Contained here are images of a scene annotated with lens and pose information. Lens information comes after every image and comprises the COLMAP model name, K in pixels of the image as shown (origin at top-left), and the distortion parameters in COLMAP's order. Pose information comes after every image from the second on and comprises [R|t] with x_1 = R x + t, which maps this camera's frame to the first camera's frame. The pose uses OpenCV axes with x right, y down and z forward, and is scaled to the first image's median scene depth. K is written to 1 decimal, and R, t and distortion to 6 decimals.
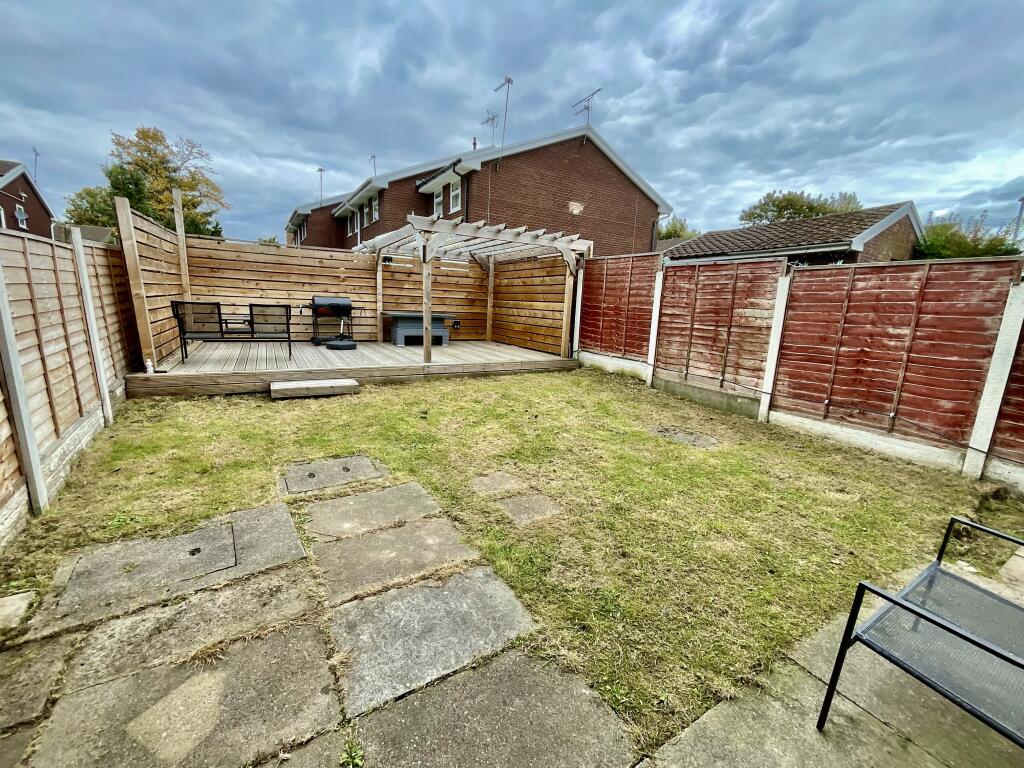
lens RADIAL K [[415.0, 0, 508.7], [0, 415.0, 385.2], [0, 0, 1]] dist [0.015307, 0.000072]
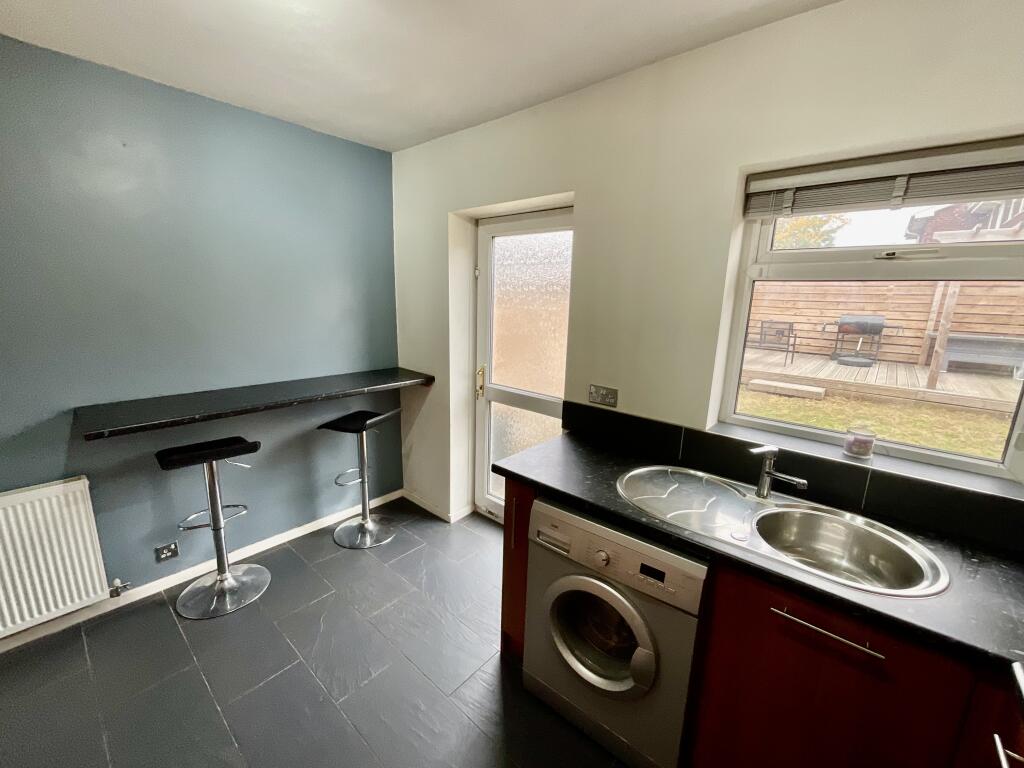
lens RADIAL K [[415.0, 0, 508.7], [0, 415.0, 385.2], [0, 0, 1]] dist [0.015307, 0.000072]
pose [[0.332797, 0.167536, -0.927997, 0.218132], [-0.197314, 0.974679, 0.105203, 0.014680], [0.922124, 0.148096, 0.357428, -0.113457]]
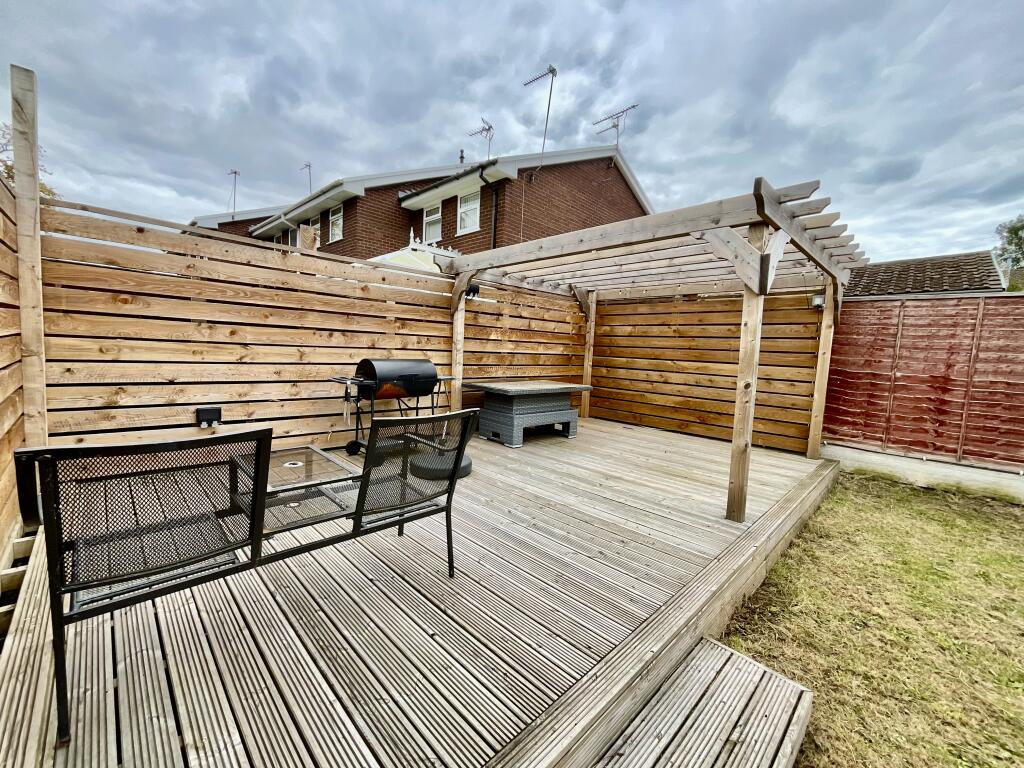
lens RADIAL K [[416.3, 0, 508.9], [0, 416.3, 403.5], [0, 0, 1]] dist [-0.001395, -0.000867]
pose [[0.966644, -0.032549, 0.254046, -0.350079], [0.046972, 0.997598, -0.050914, -0.102611], [-0.251779, 0.061149, 0.965851, 0.393023]]
